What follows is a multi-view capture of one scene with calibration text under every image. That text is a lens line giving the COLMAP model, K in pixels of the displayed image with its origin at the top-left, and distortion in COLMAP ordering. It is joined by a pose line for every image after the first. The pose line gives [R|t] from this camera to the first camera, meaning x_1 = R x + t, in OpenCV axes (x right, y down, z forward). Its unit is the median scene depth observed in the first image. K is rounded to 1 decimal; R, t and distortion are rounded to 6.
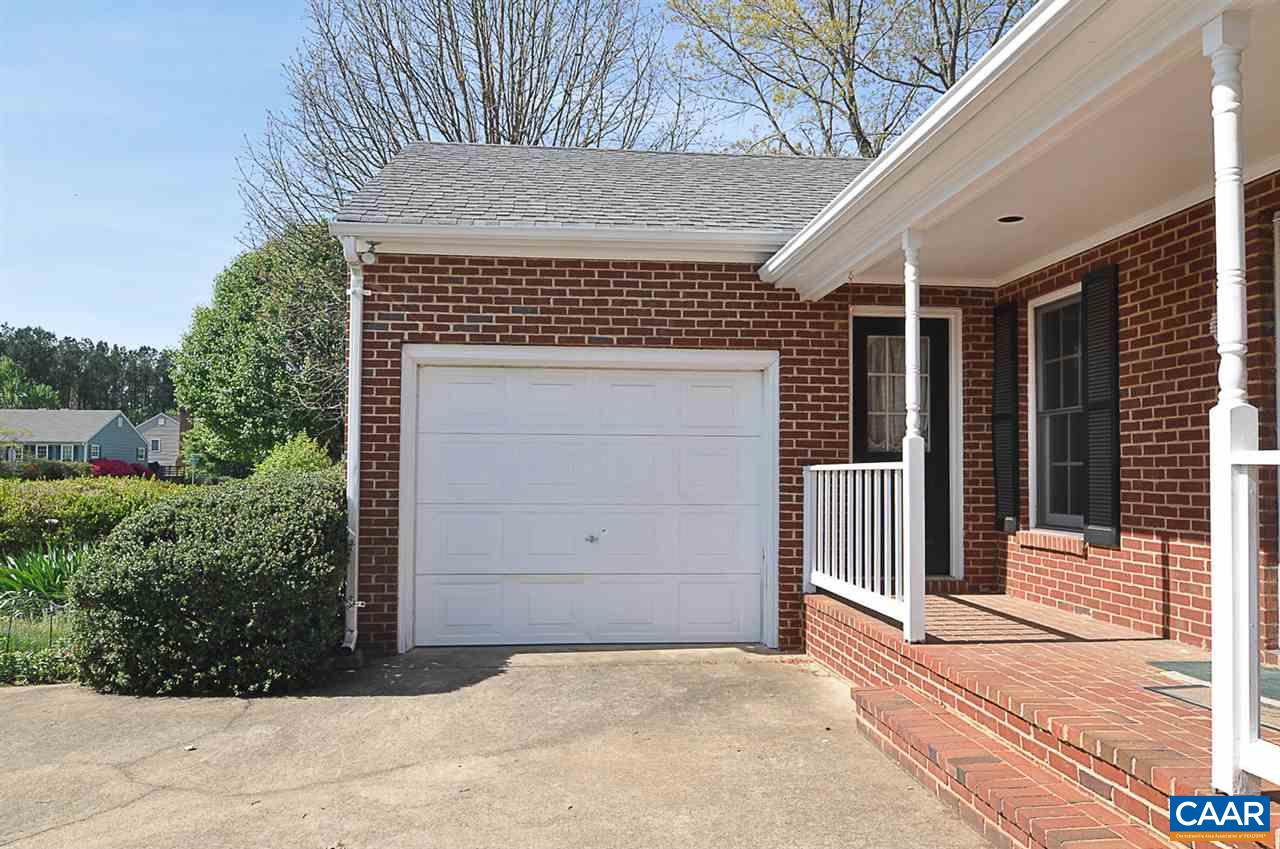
lens RADIAL K [[1030.3, 0, 640.0], [0, 1030.3, 424.5], [0, 0, 1]] dist [-0.009412, -0.002453]
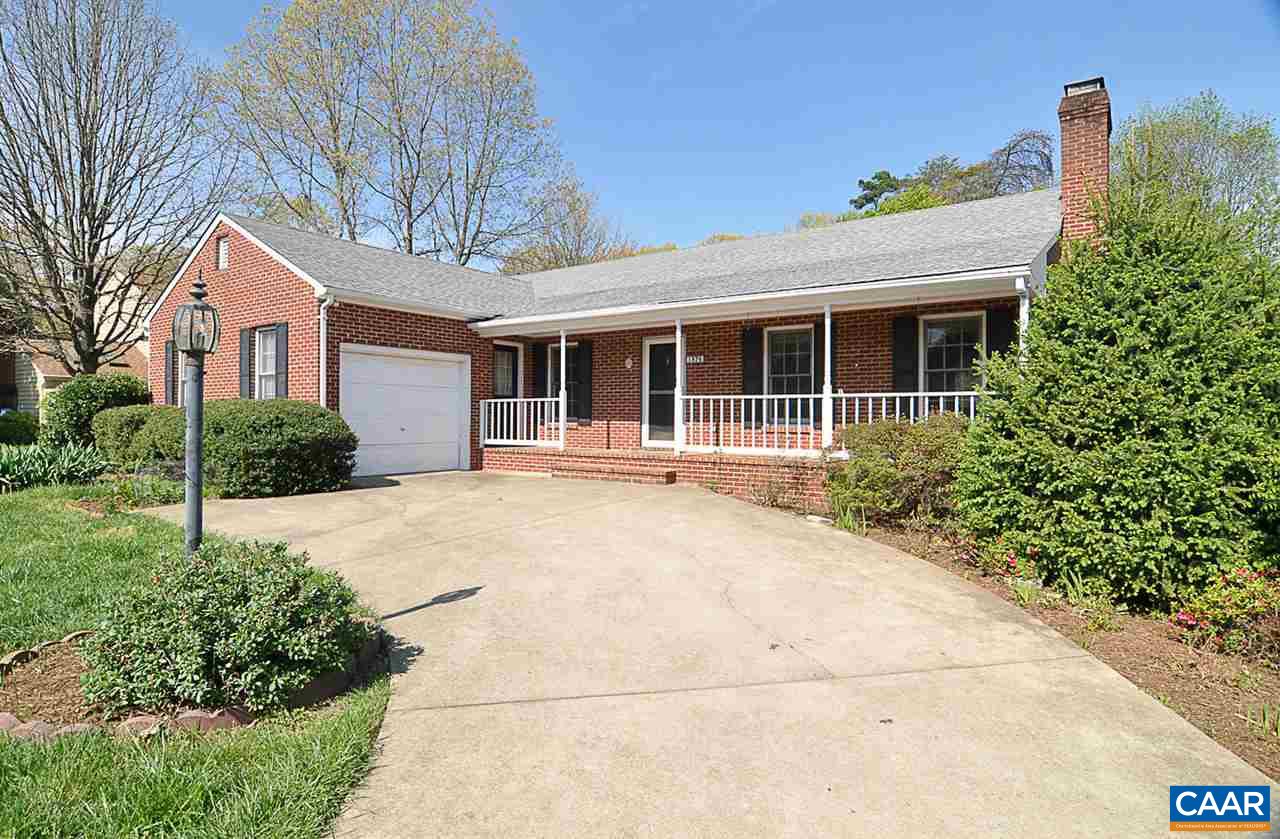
lens RADIAL K [[730.0, 0, 640.0], [0, 730.0, 419.5], [0, 0, 1]] dist [0.243665, -0.000229]
pose [[0.660276, -0.006614, 0.750994, -1.038600], [-0.026173, 0.999151, 0.031810, 0.019769], [-0.750567, -0.040659, 0.659542, -0.581130]]
